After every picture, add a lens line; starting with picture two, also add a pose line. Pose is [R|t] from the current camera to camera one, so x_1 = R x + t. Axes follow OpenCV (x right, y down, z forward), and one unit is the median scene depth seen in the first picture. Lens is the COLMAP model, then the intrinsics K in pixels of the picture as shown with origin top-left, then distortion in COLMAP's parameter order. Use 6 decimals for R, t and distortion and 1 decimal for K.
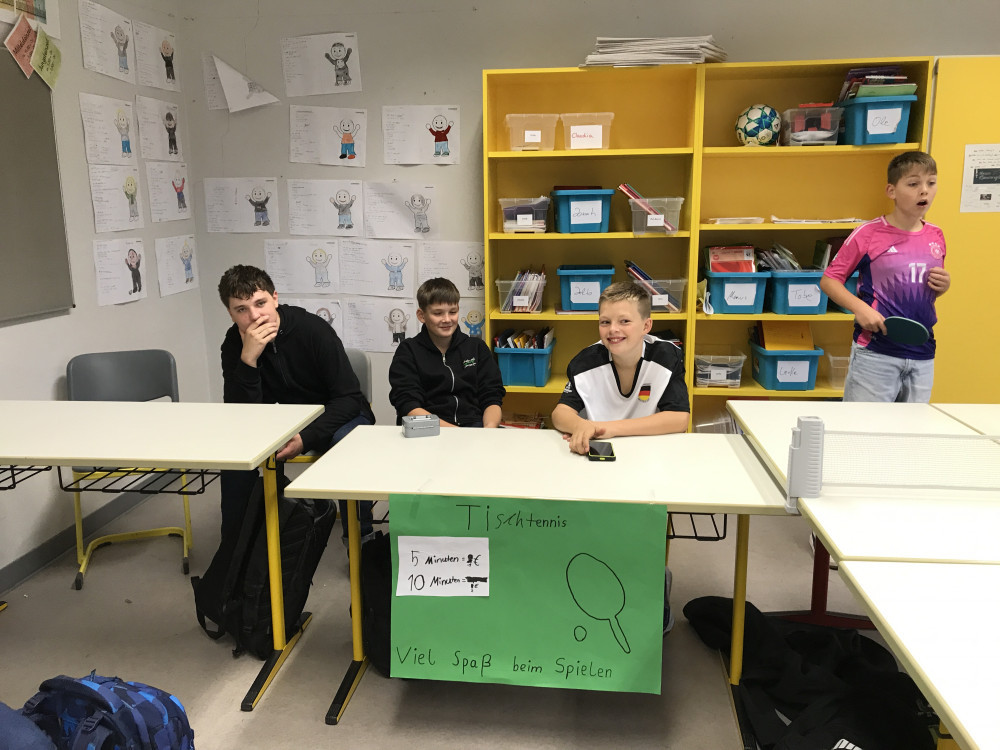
lens RADIAL K [[824.0, 0, 500.2], [0, 824.0, 376.4], [0, 0, 1]] dist [0.007211, -0.005953]
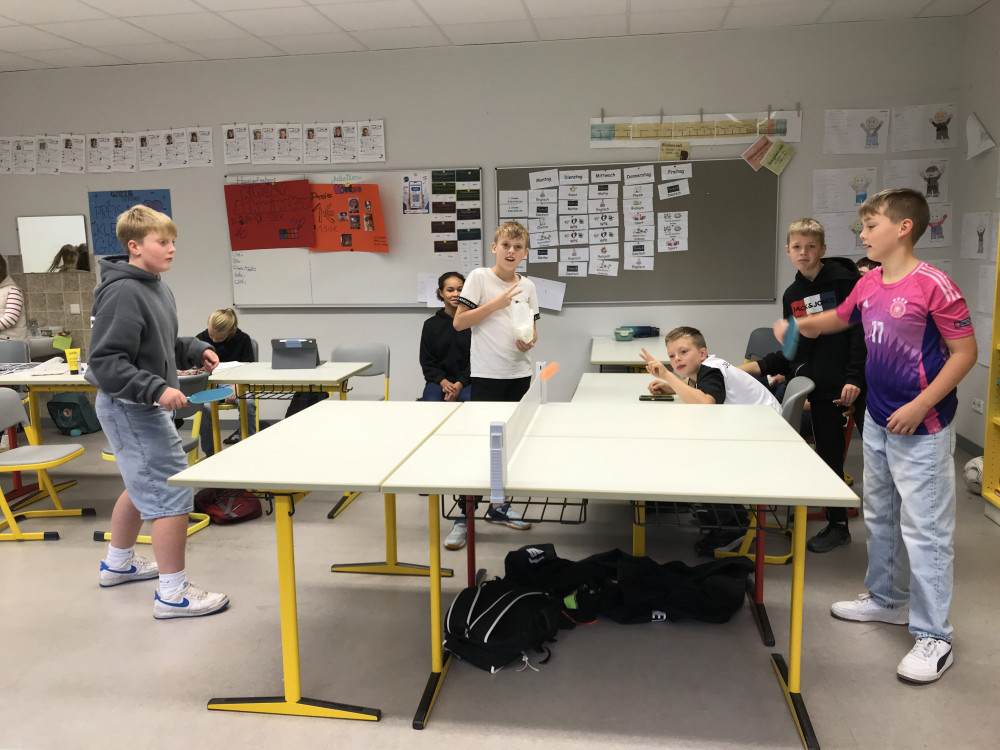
lens RADIAL K [[824.0, 0, 500.0], [0, 824.0, 373.4], [0, 0, 1]] dist [0.007211, -0.005953]
pose [[-0.053081, 0.157304, -0.986123, 1.068012], [-0.181591, 0.969529, 0.164432, -0.101507], [0.981941, 0.187799, -0.022898, 0.461136]]
